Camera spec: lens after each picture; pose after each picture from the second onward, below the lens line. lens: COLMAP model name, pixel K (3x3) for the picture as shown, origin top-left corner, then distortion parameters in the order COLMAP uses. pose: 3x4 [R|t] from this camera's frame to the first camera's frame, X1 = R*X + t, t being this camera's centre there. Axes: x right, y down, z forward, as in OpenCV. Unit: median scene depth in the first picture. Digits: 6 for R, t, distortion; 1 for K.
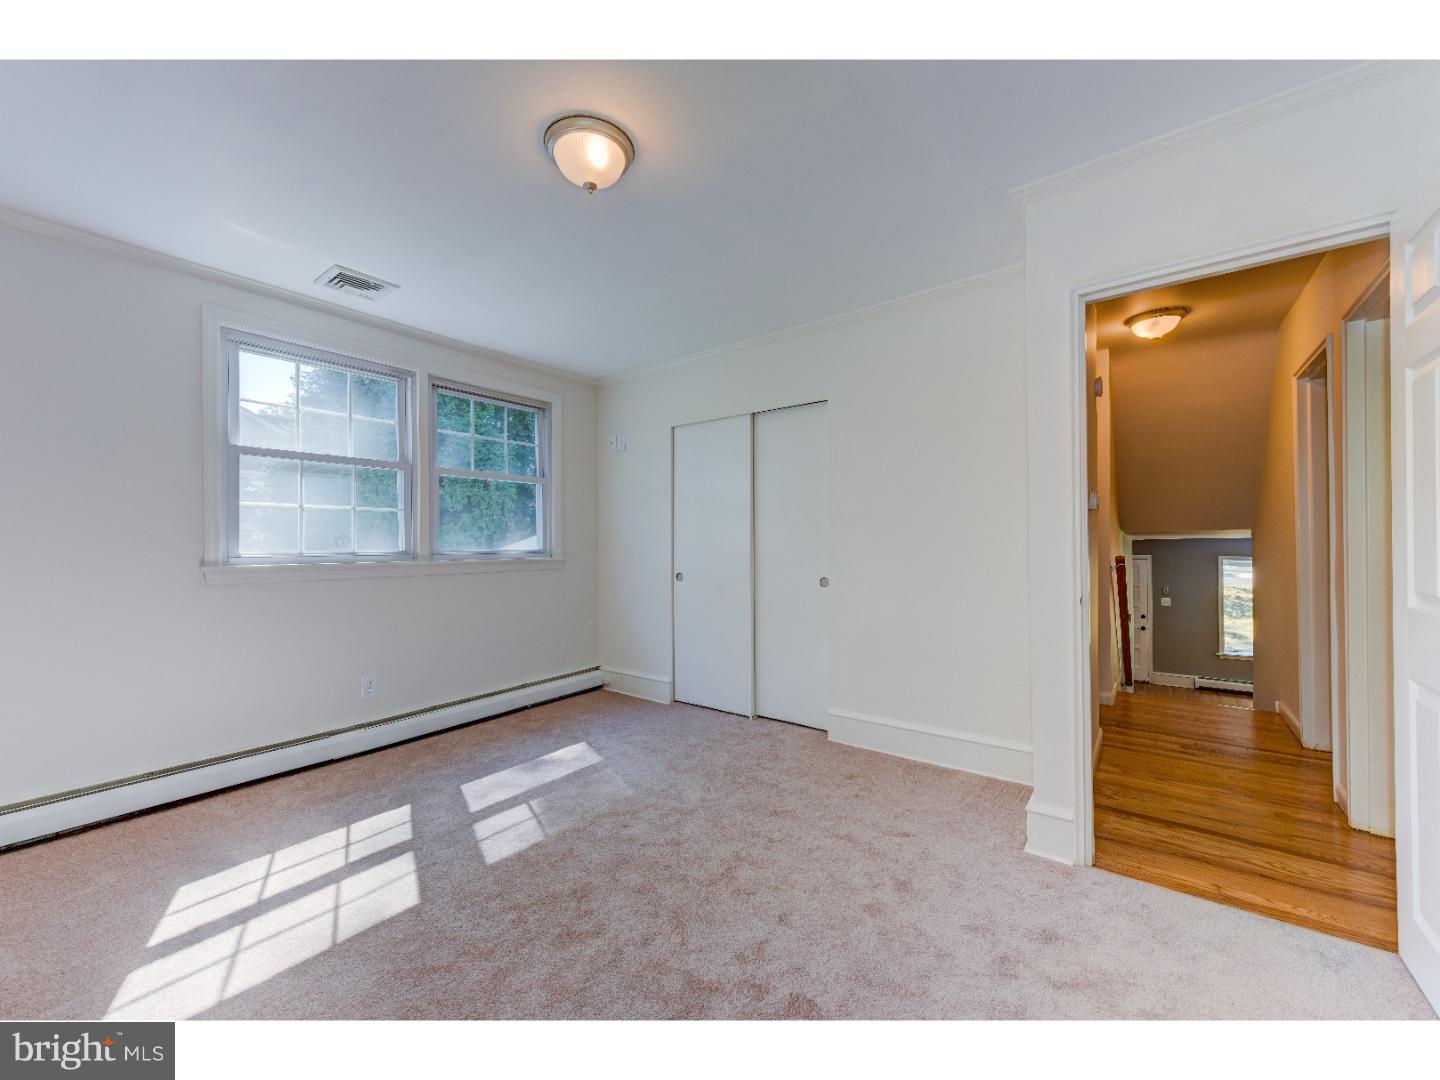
lens RADIAL K [[565.3, 0, 721.7], [0, 565.3, 542.5], [0, 0, 1]] dist [-0.000456, -0.000021]
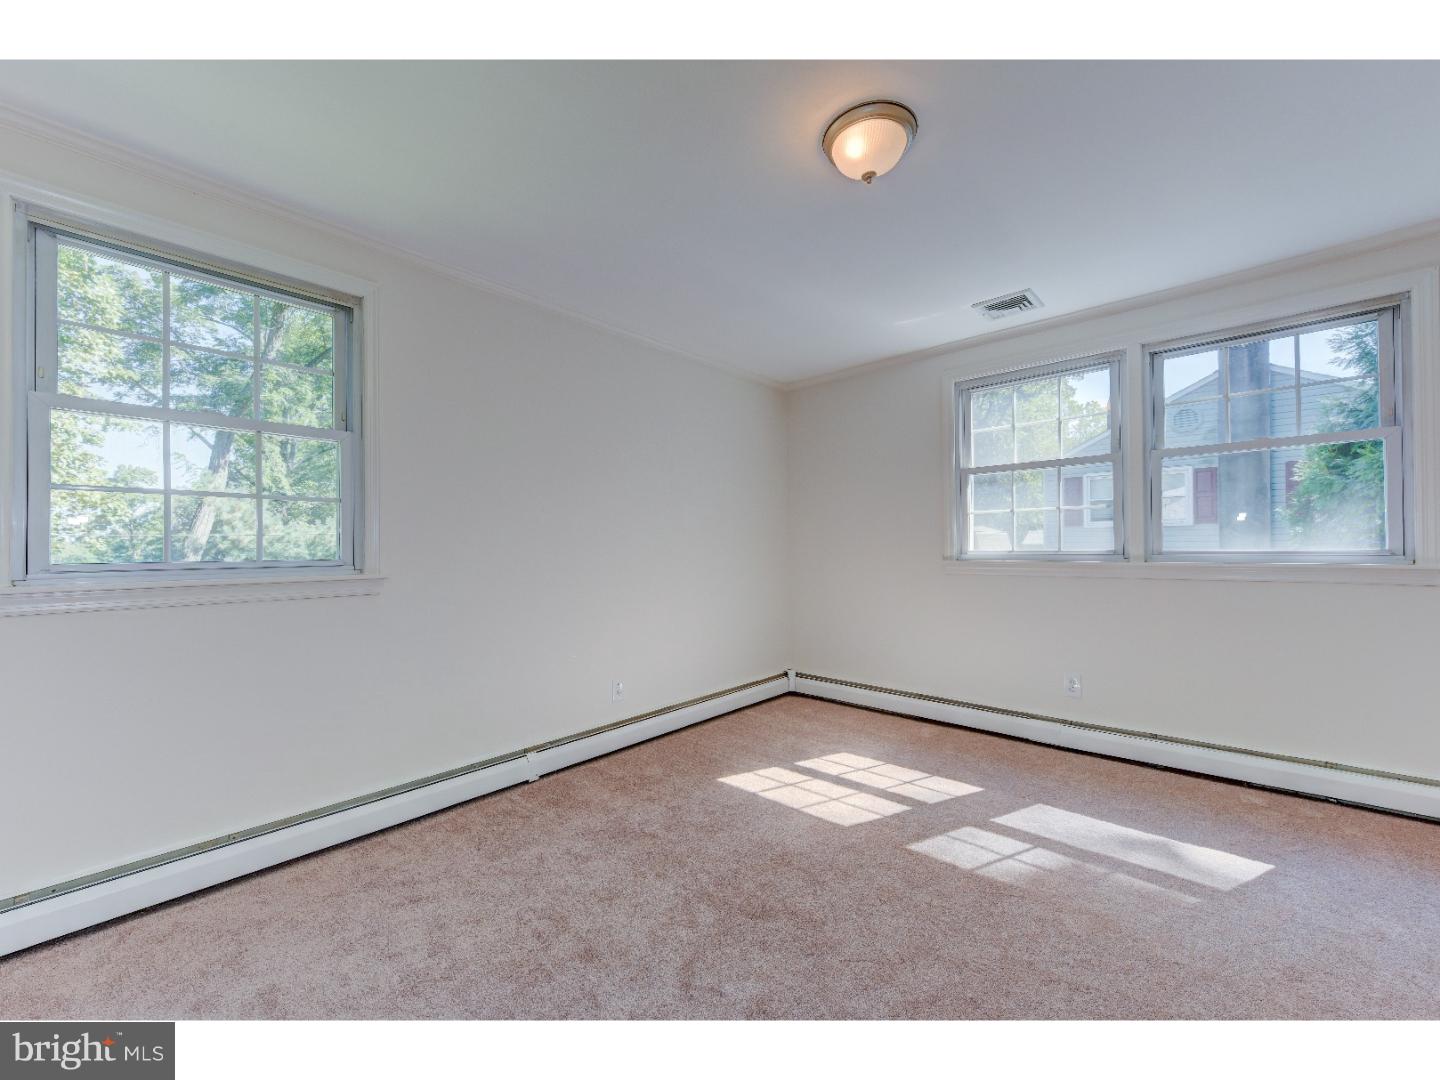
lens RADIAL K [[565.3, 0, 721.7], [0, 565.3, 542.5], [0, 0, 1]] dist [-0.000456, -0.000021]
pose [[-0.104580, -0.002800, -0.994513, 0.530039], [0.013898, 0.999894, -0.004277, -0.003035], [0.994419, -0.014269, -0.104530, 0.596112]]
